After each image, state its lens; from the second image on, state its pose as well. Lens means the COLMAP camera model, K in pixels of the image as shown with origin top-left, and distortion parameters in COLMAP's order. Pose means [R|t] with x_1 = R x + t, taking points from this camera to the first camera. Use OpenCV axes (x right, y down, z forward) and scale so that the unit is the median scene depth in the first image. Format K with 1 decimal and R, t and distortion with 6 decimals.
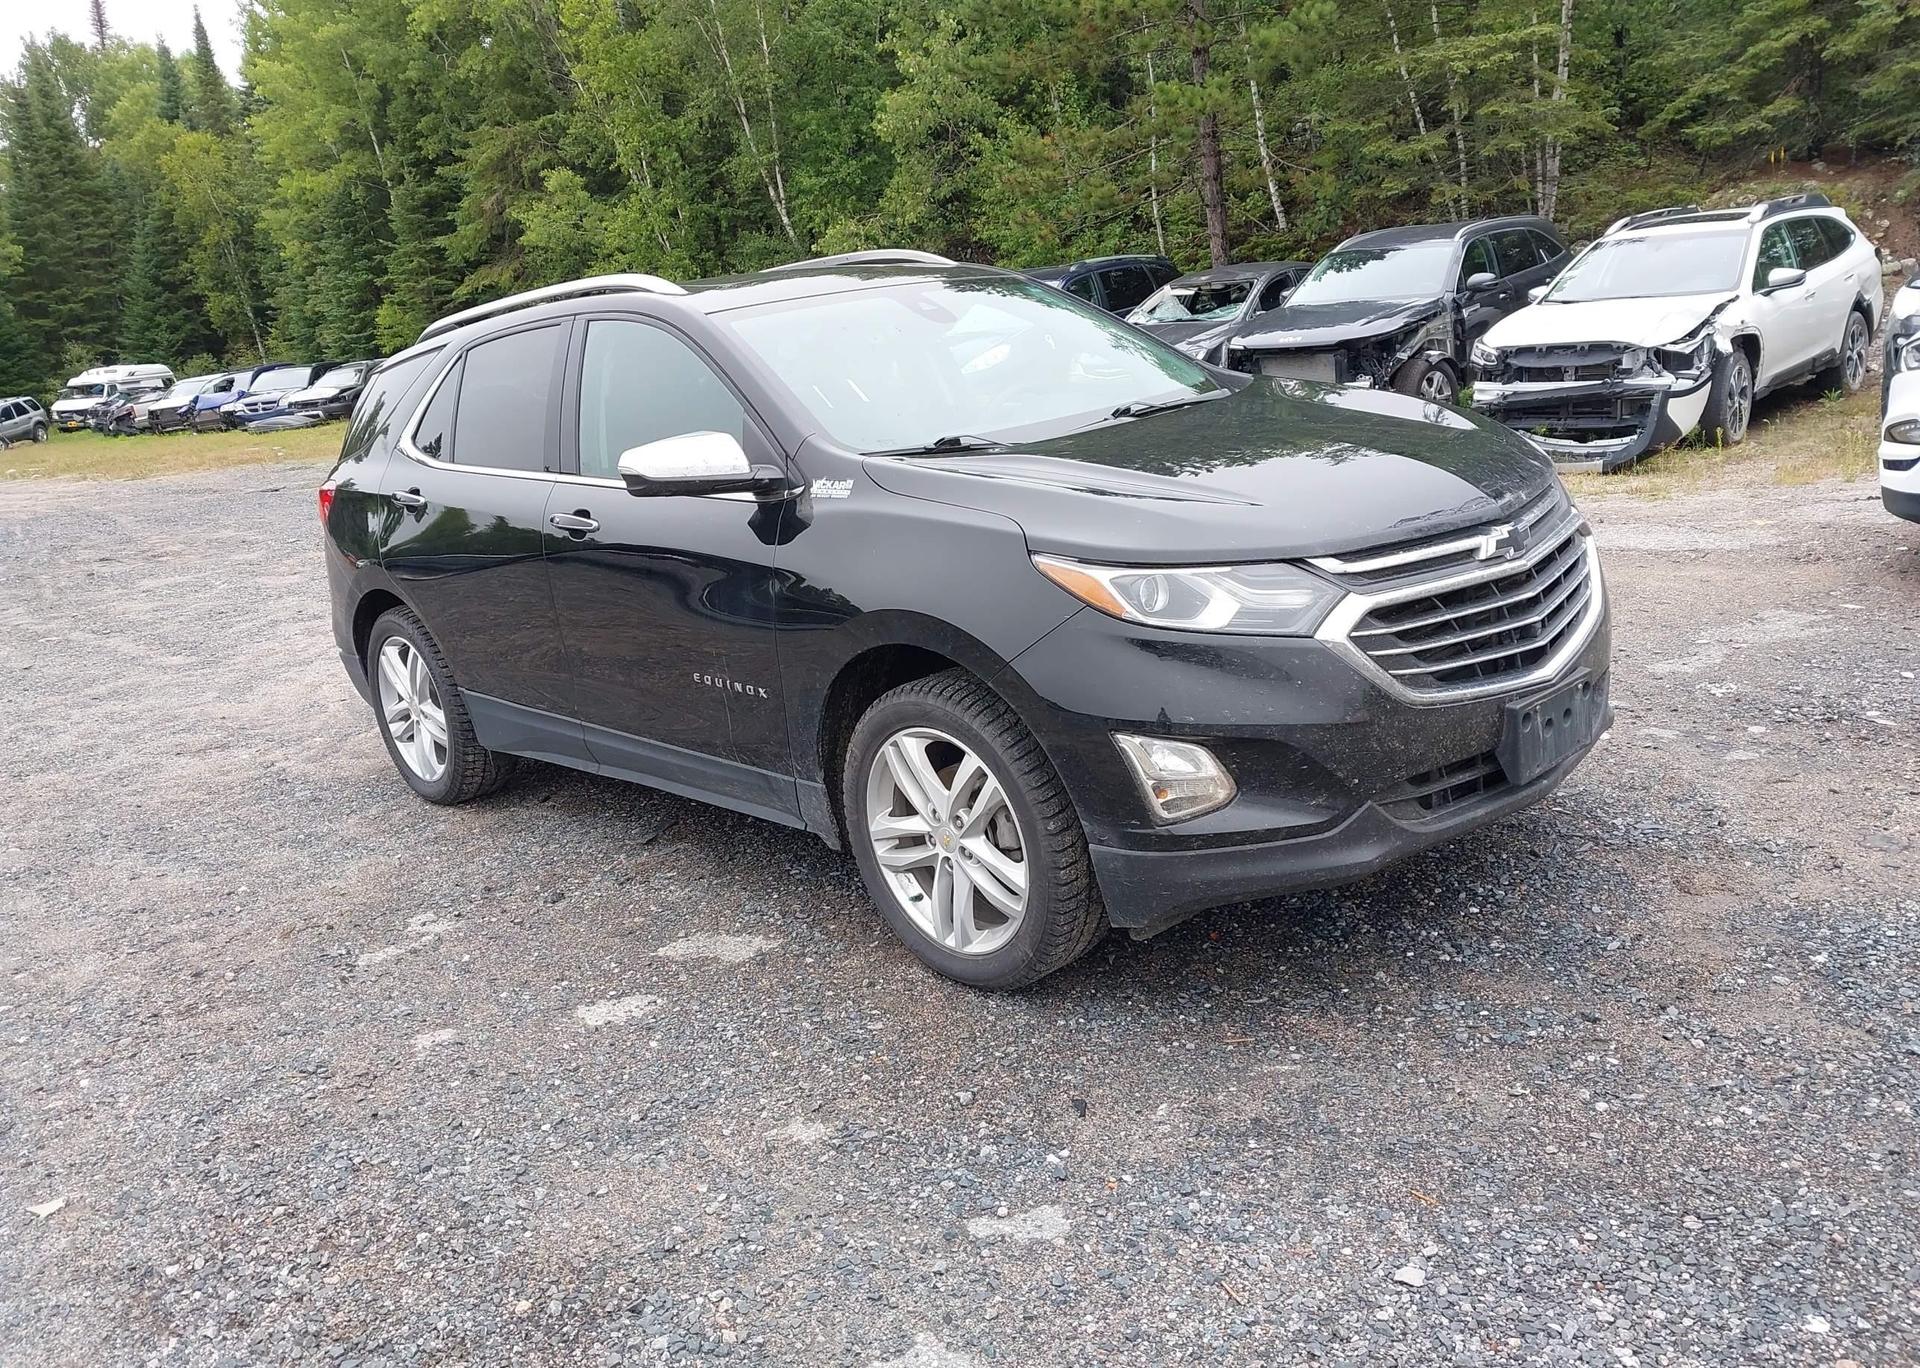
lens RADIAL K [[1509.0, 0, 940.6], [0, 1509.0, 676.5], [0, 0, 1]] dist [0.026200, -0.025326]
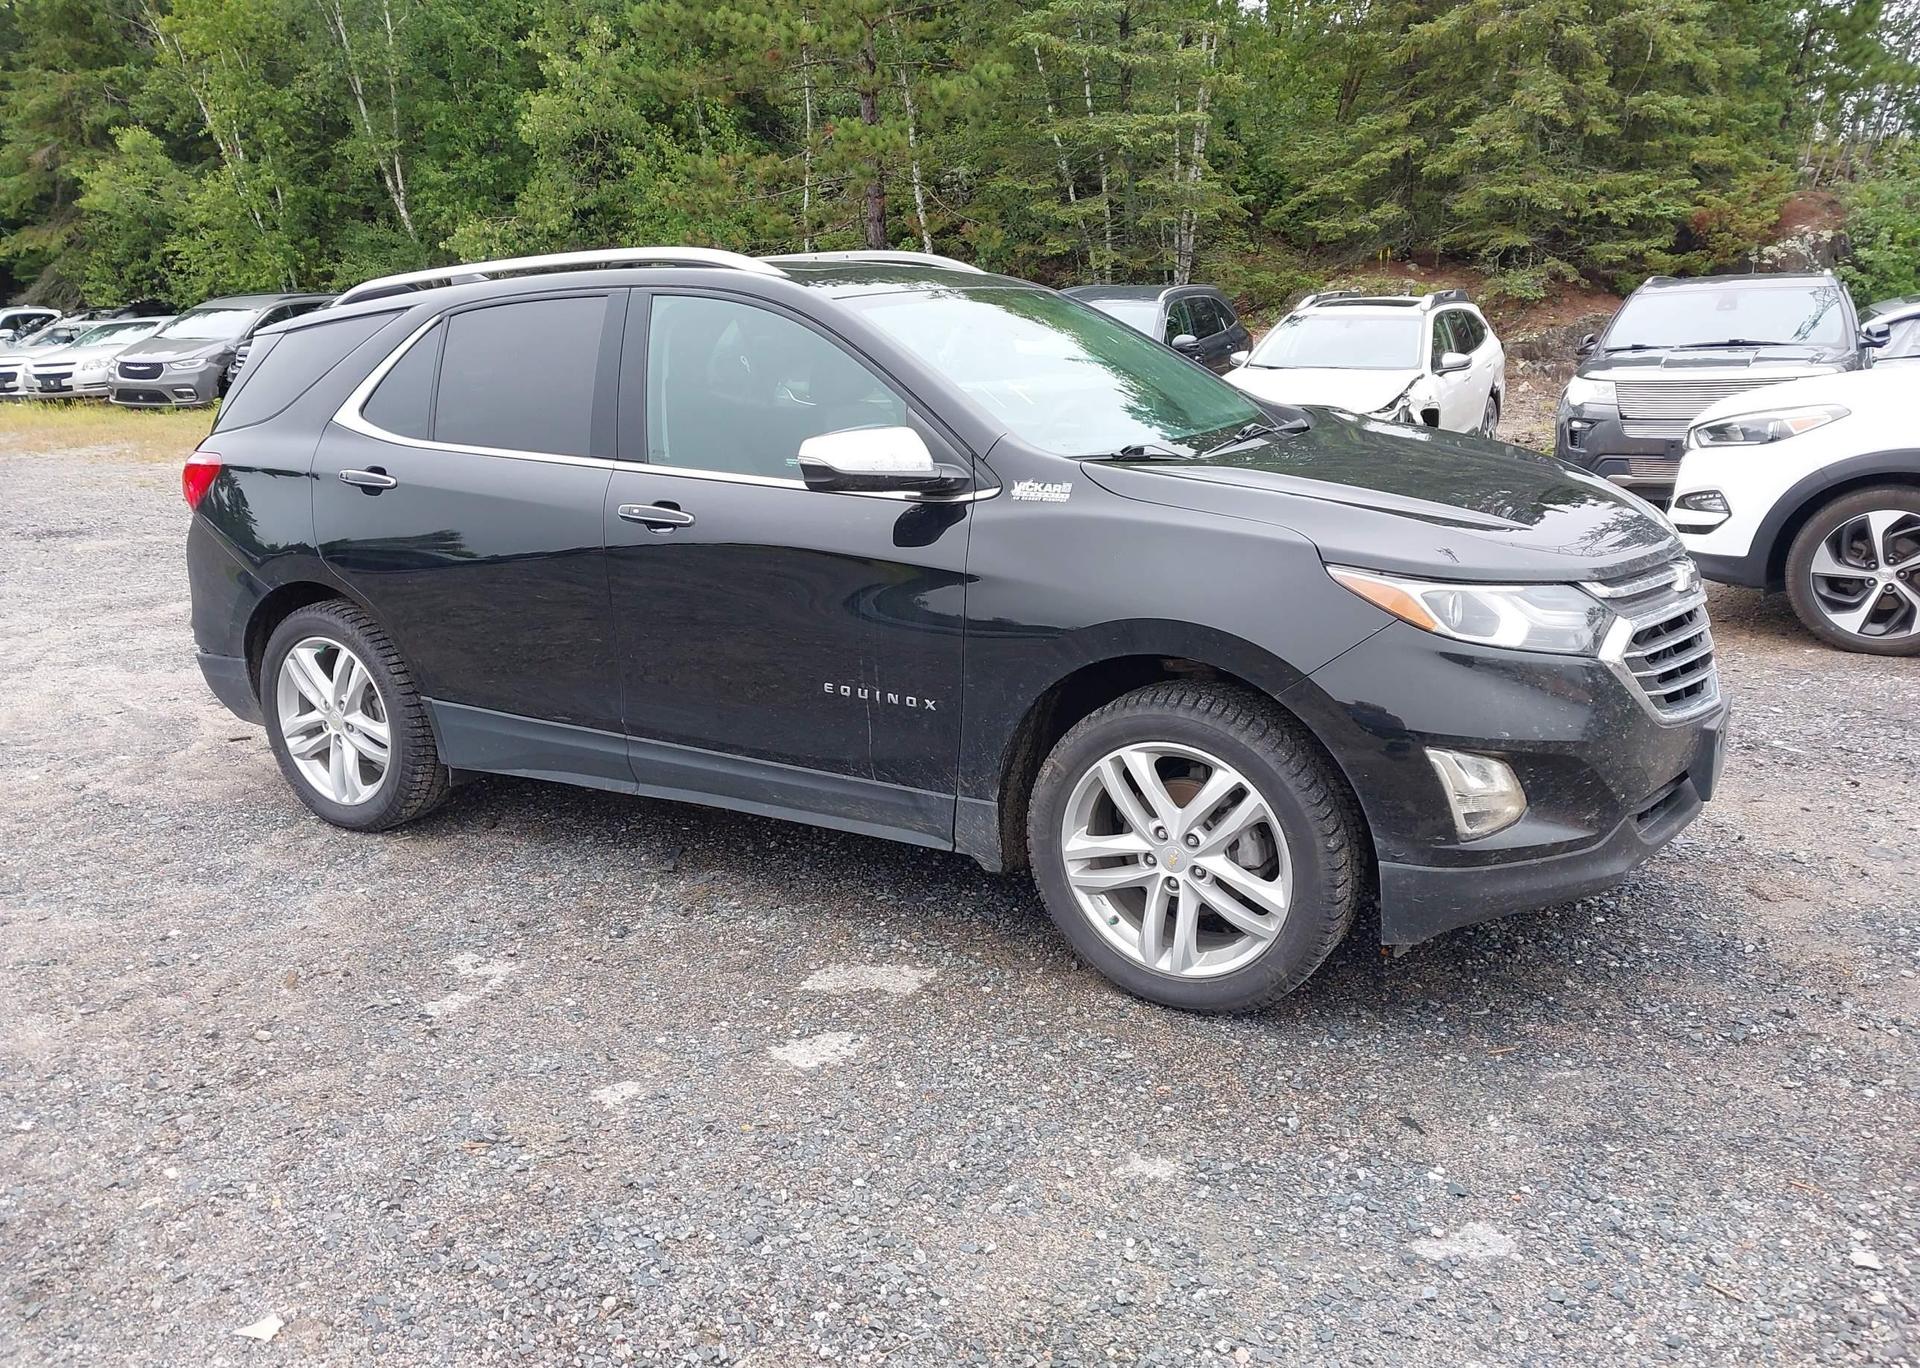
lens RADIAL K [[1509.0, 0, 942.5], [0, 1509.0, 684.6], [0, 0, 1]] dist [0.026200, -0.025326]
pose [[0.958686, 0.021619, 0.283642, -0.074850], [-0.016936, 0.999677, -0.018953, 0.003127], [-0.283960, 0.013366, 0.958743, 0.019891]]
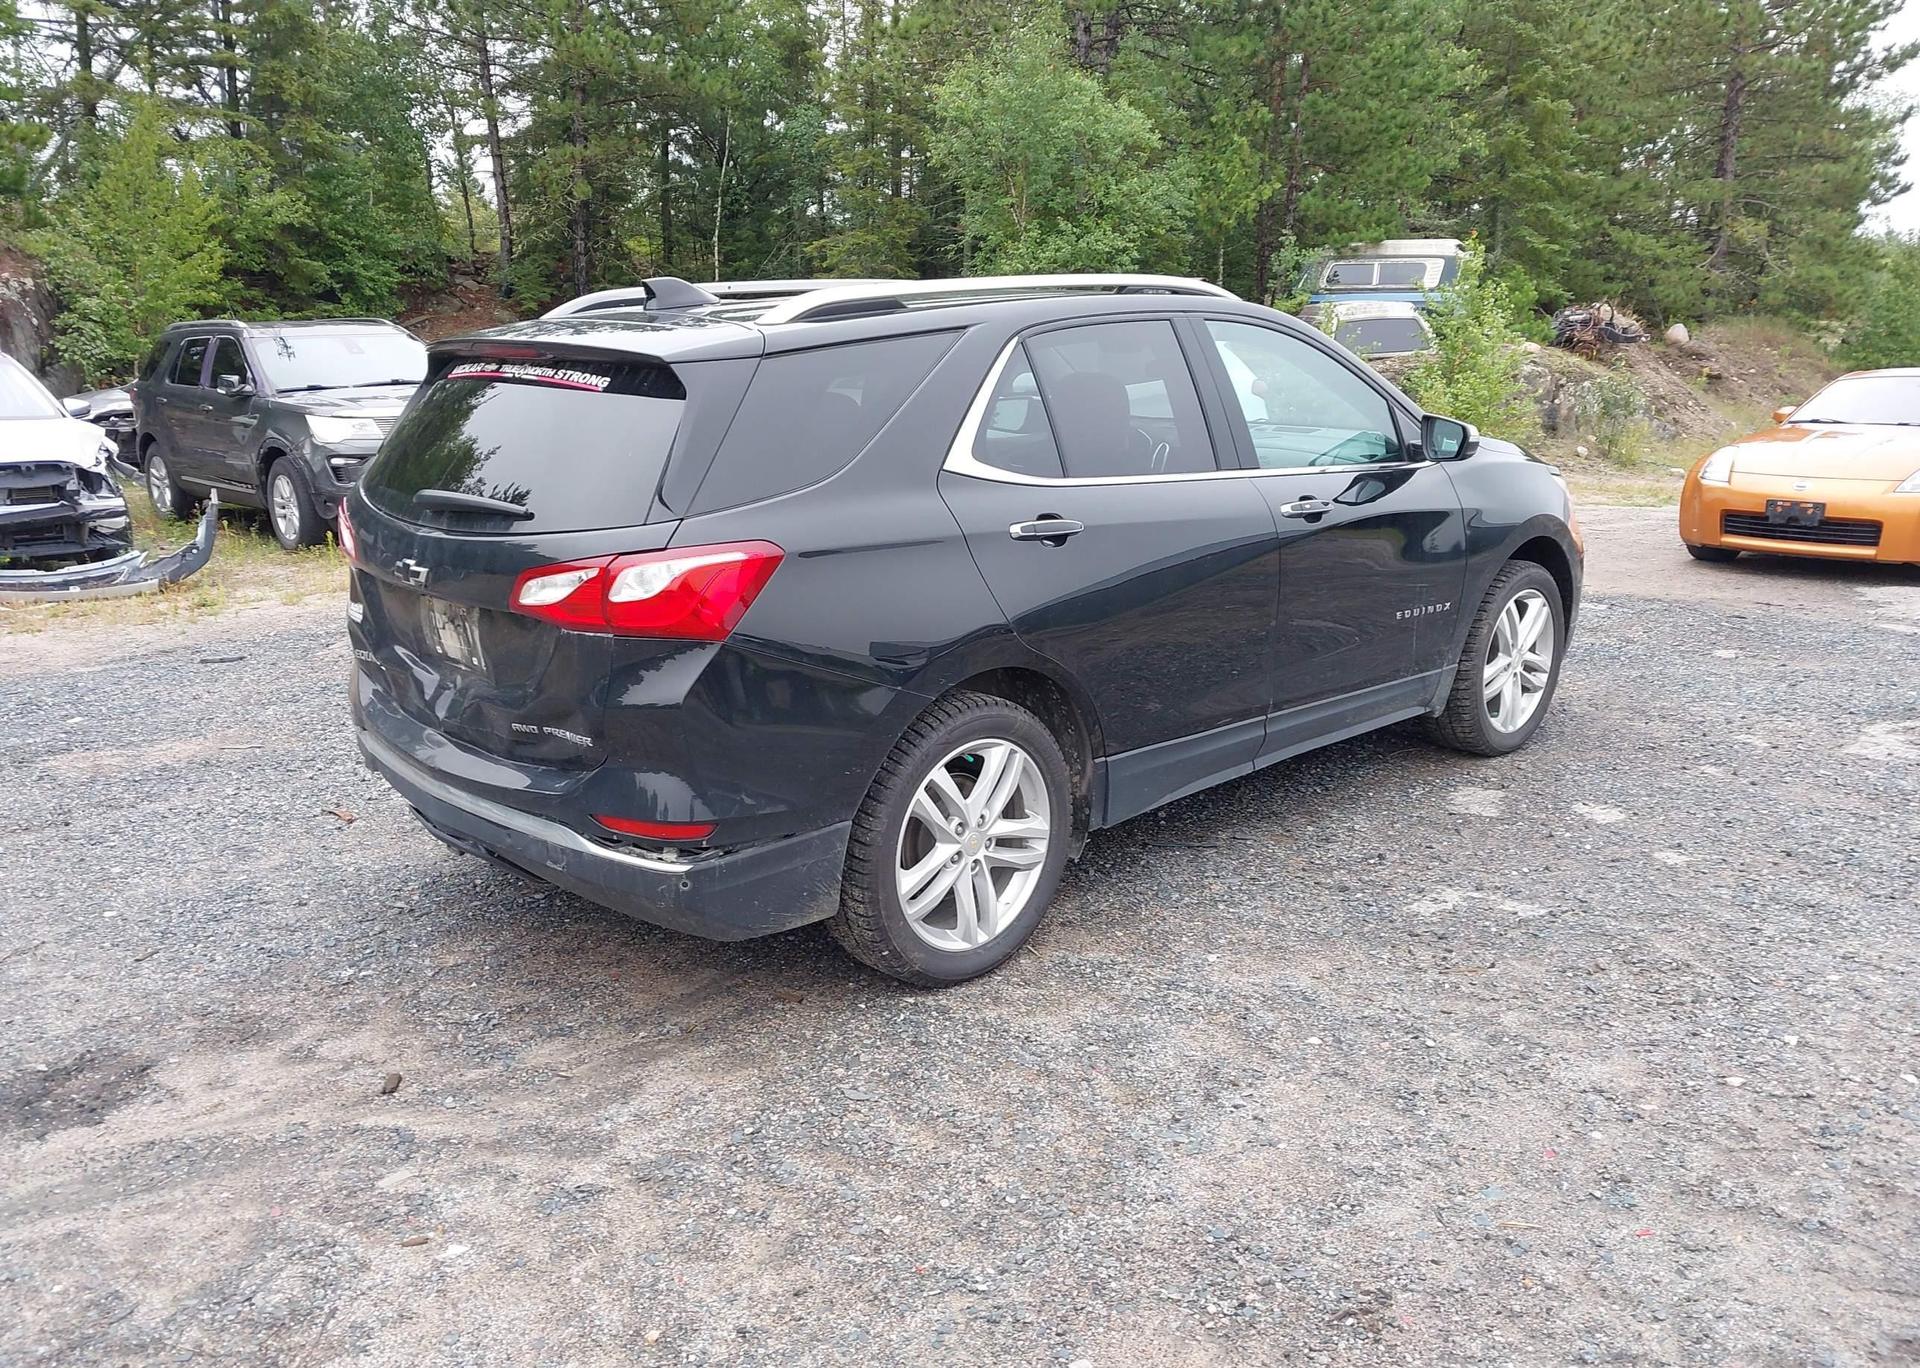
lens RADIAL K [[1509.0, 0, 940.2], [0, 1509.0, 691.8], [0, 0, 1]] dist [0.026200, -0.025326]
pose [[-0.010556, -0.123585, 0.992278, -0.293297], [0.244797, 0.961818, 0.122395, -0.038522], [-0.969517, 0.244199, 0.020100, 0.284646]]
